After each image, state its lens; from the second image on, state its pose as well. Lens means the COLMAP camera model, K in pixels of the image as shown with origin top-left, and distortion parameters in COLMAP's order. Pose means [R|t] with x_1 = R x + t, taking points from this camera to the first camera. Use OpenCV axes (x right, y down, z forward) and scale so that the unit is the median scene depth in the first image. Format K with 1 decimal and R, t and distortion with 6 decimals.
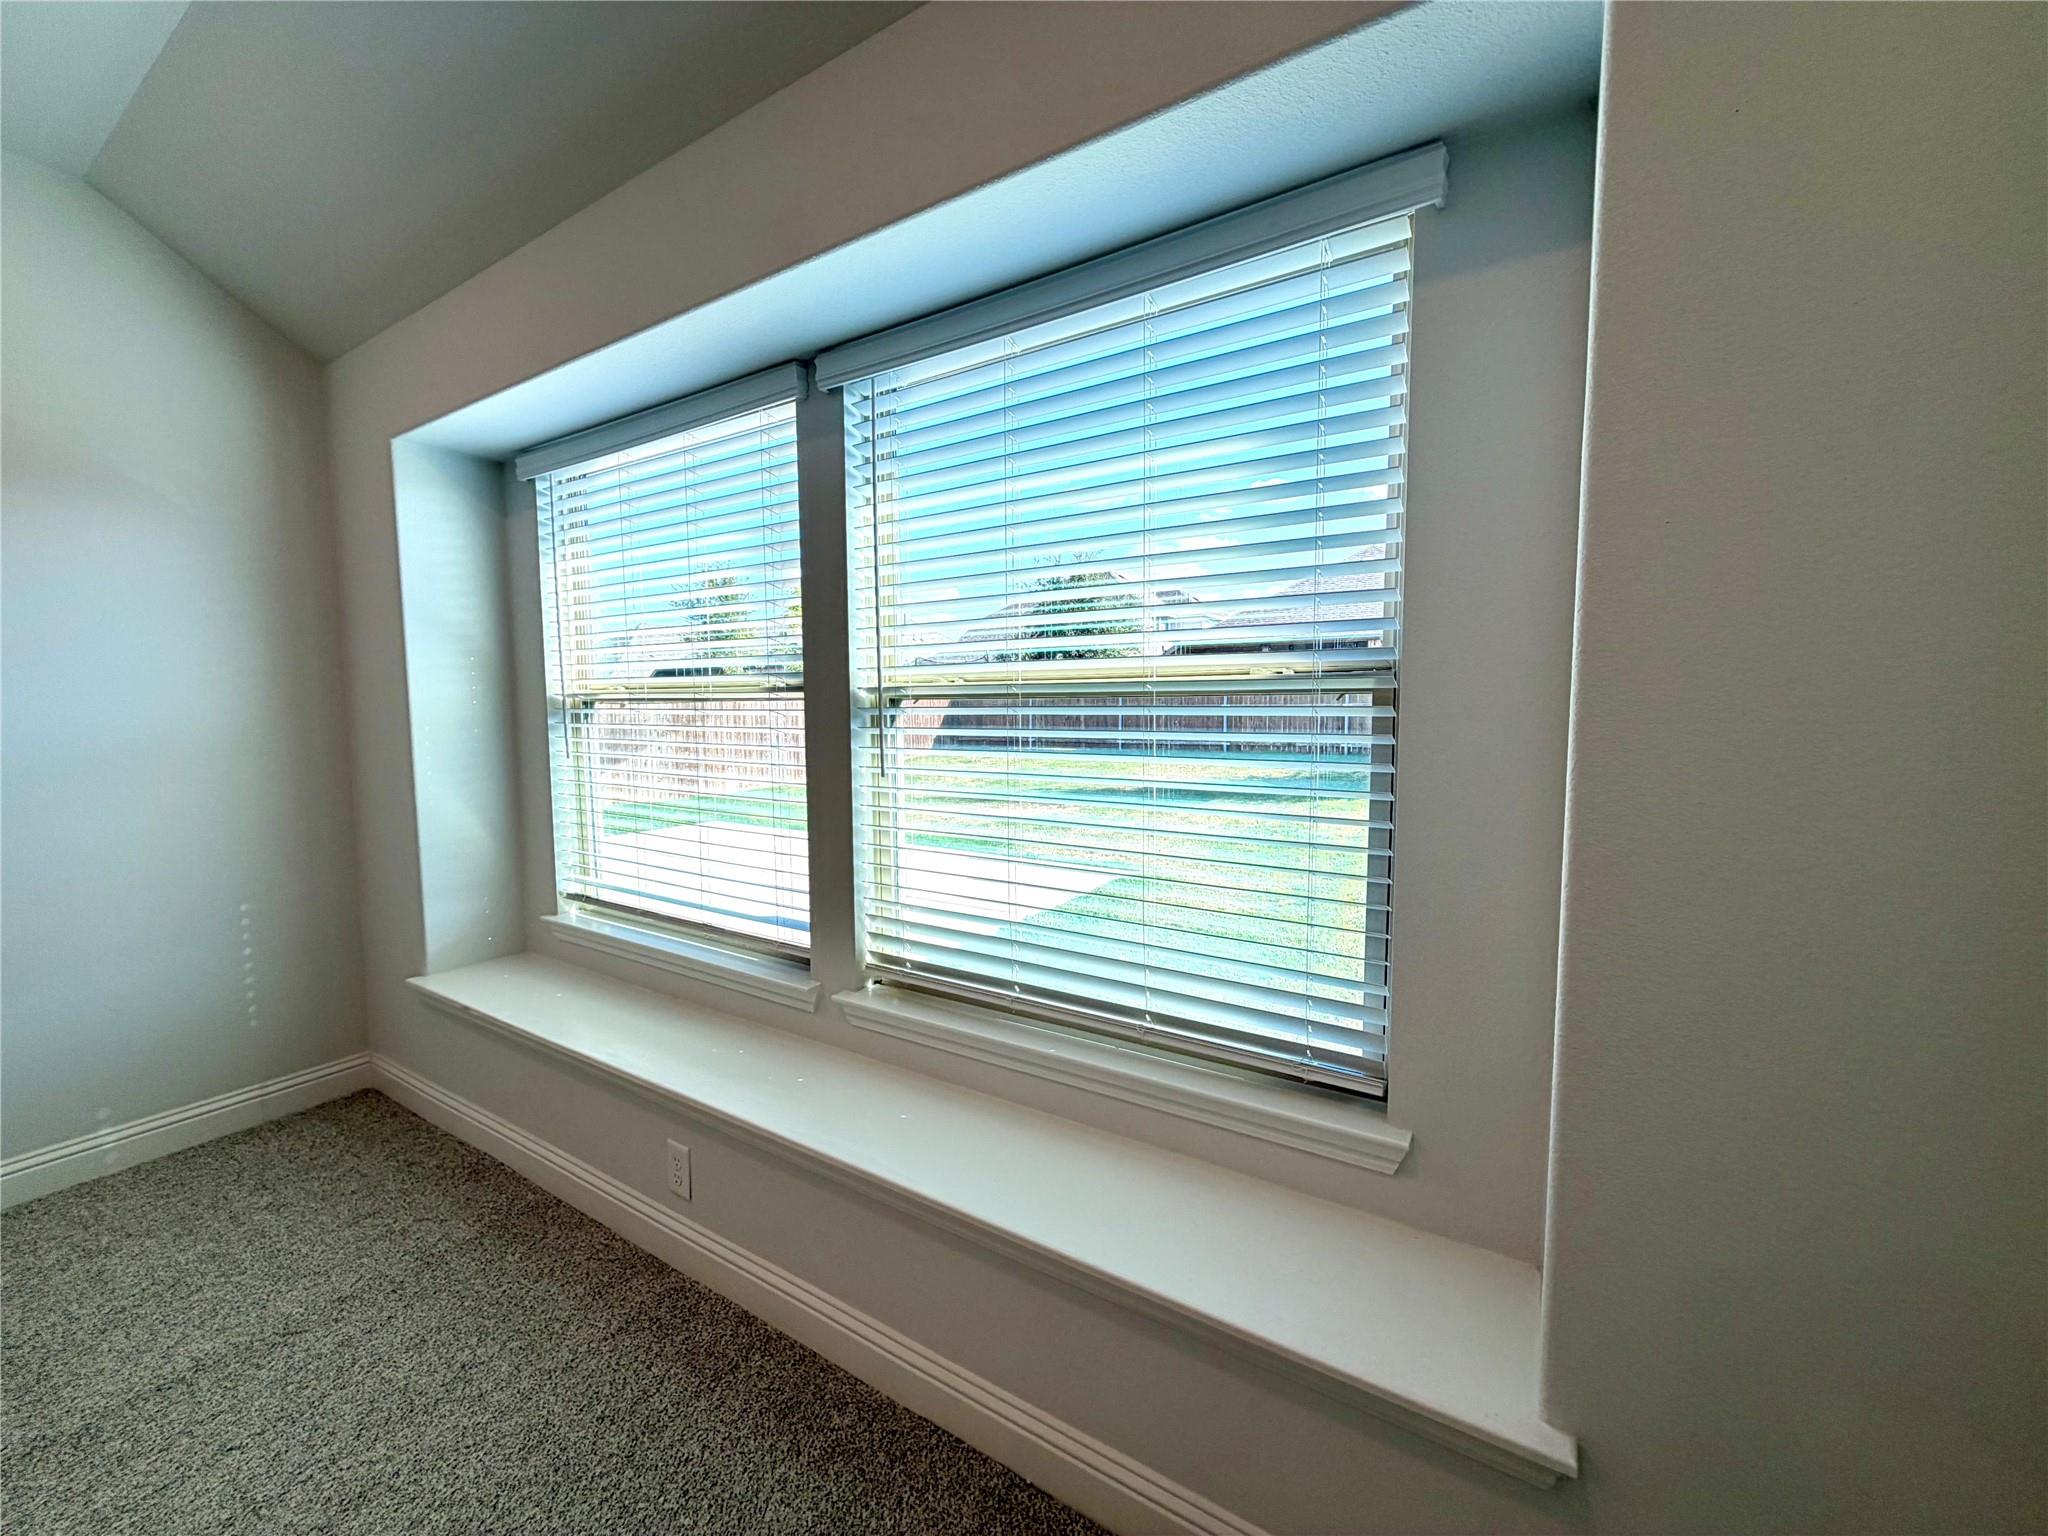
lens RADIAL K [[824.7, 0, 1007.4], [0, 824.7, 769.9], [0, 0, 1]] dist [-0.001175, 0.000627]
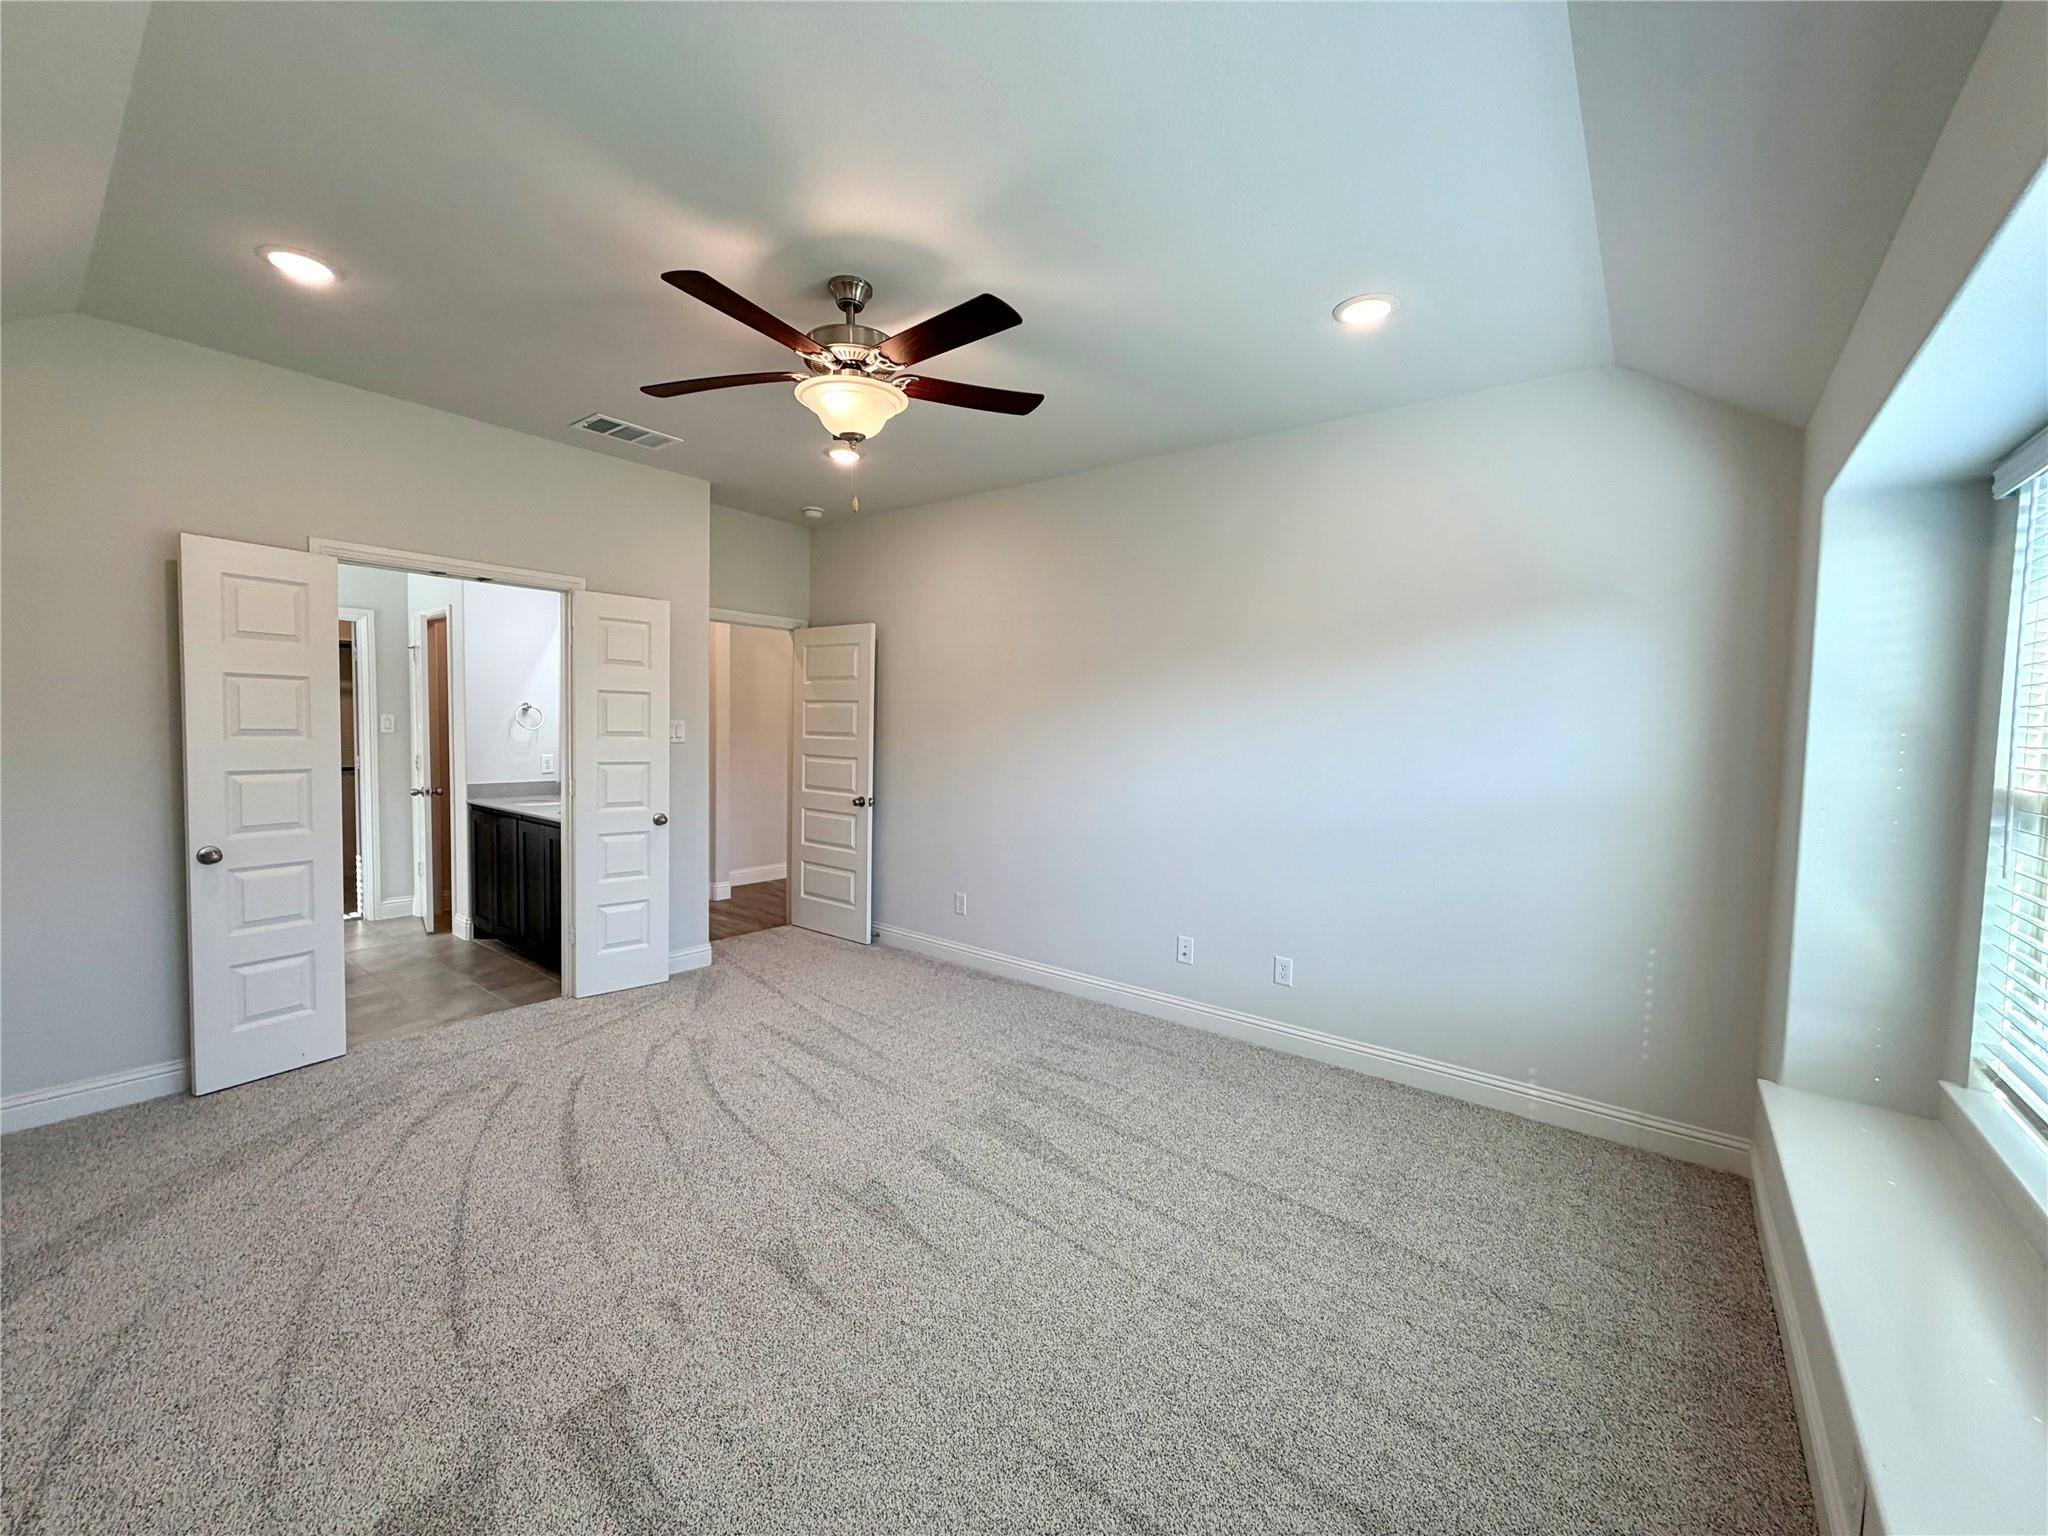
lens RADIAL K [[824.7, 0, 1015.6], [0, 824.7, 765.9], [0, 0, 1]] dist [-0.001175, 0.000627]
pose [[-0.090913, 0.062293, -0.993909, 0.264570], [-0.110006, 0.991306, 0.072192, -0.074141], [0.989764, 0.115900, -0.083269, 0.232216]]
